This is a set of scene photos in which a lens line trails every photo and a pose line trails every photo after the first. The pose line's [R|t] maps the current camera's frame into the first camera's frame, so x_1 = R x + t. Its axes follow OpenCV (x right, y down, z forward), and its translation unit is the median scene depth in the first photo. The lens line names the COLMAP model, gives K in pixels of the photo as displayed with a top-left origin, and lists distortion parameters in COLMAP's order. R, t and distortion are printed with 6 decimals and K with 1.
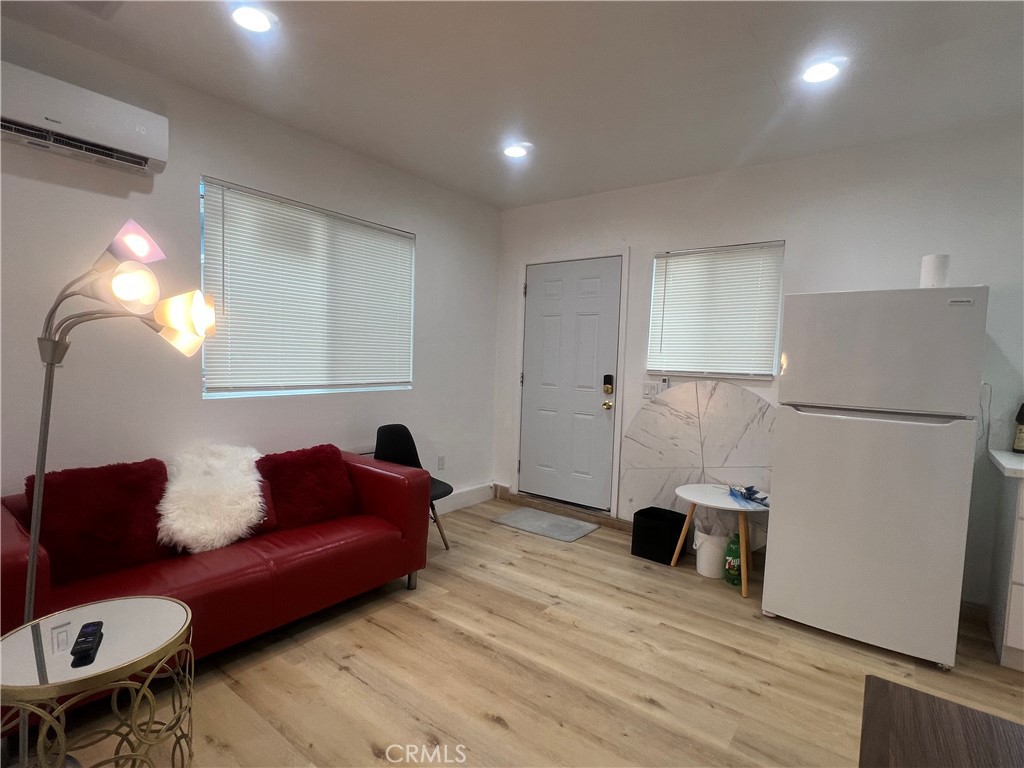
lens RADIAL K [[511.1, 0, 512.8], [0, 511.1, 385.9], [0, 0, 1]] dist [-0.000622, -0.000923]
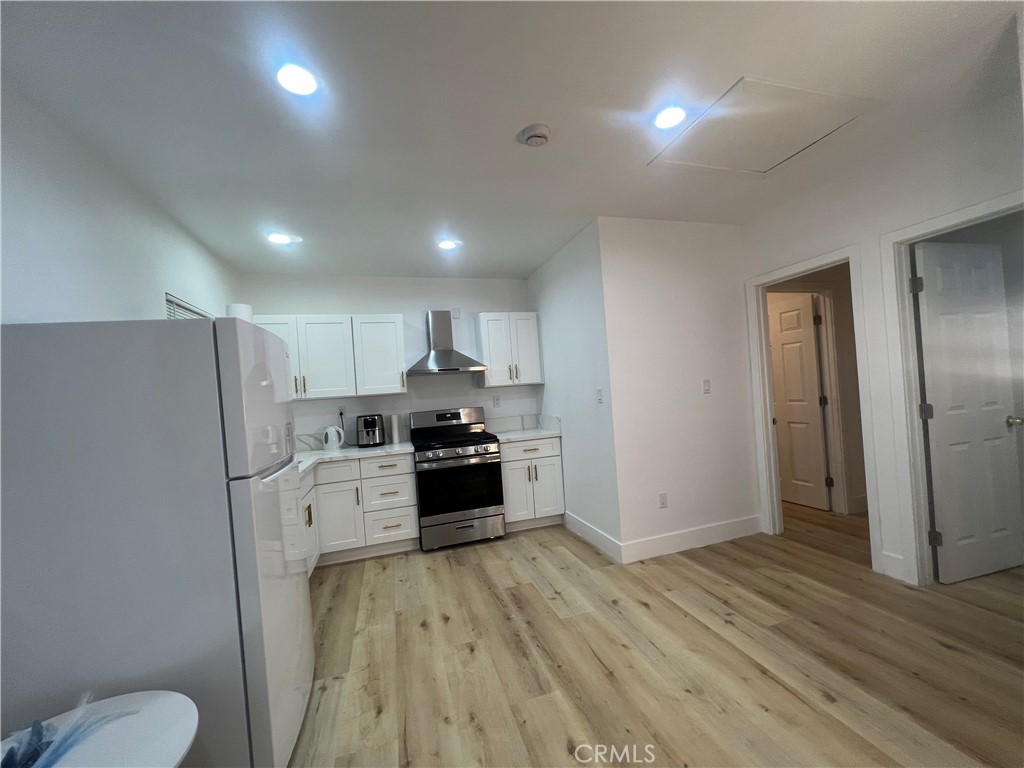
lens RADIAL K [[409.2, 0, 512.8], [0, 409.2, 387.1], [0, 0, 1]] dist [-0.000228, 0.000688]
pose [[-0.807281, 0.027415, 0.589530, -0.089446], [0.075897, 0.995448, 0.057639, -0.094541], [-0.585267, 0.091275, -0.805687, 1.322356]]
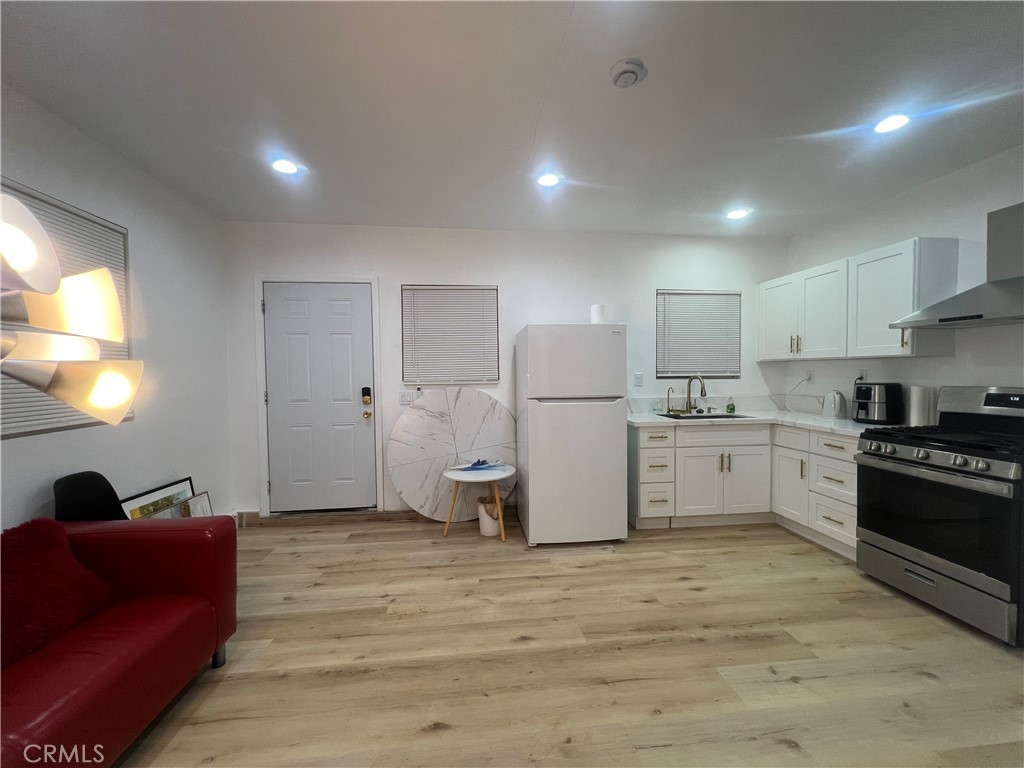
lens RADIAL K [[409.2, 0, 513.0], [0, 409.2, 384.0], [0, 0, 1]] dist [-0.000228, 0.000688]
pose [[0.723279, -0.060743, 0.687879, -0.336897], [0.073749, 0.997221, 0.010515, -0.024805], [-0.686606, 0.043125, 0.725749, 0.200916]]
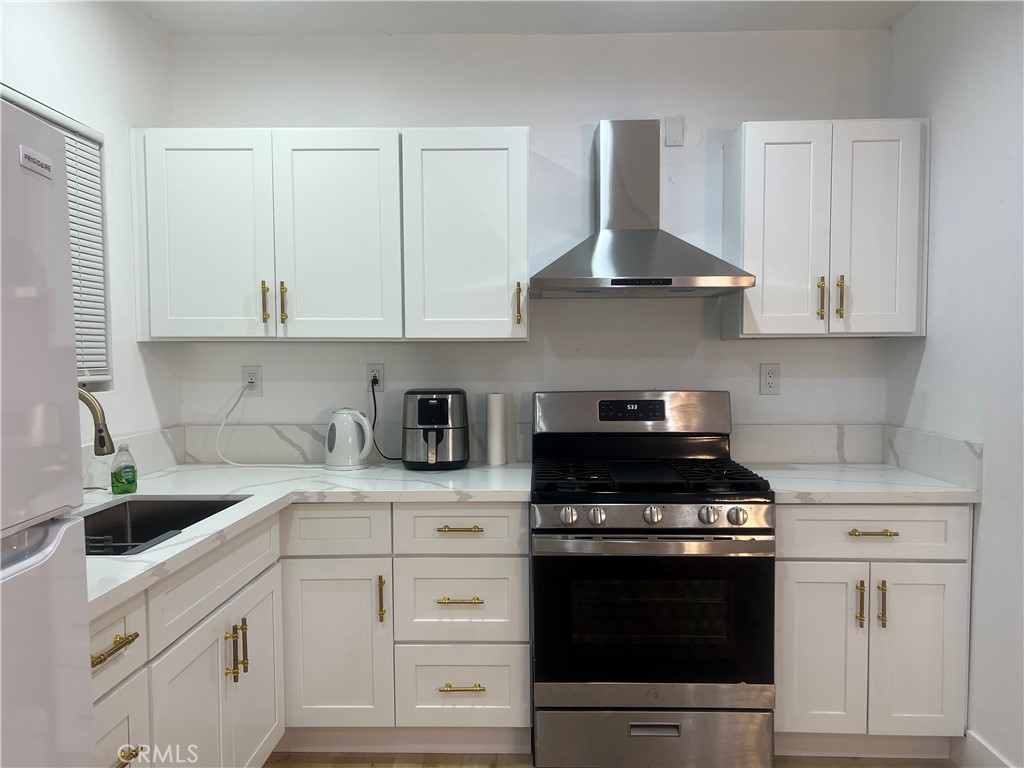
lens RADIAL K [[773.4, 0, 513.9], [0, 773.4, 393.5], [0, 0, 1]] dist [0.052124, -0.054733]
pose [[-0.575122, -0.073993, 0.814714, 0.264171], [0.032325, 0.993068, 0.113009, -0.061774], [-0.817429, 0.091330, -0.568744, 0.948038]]
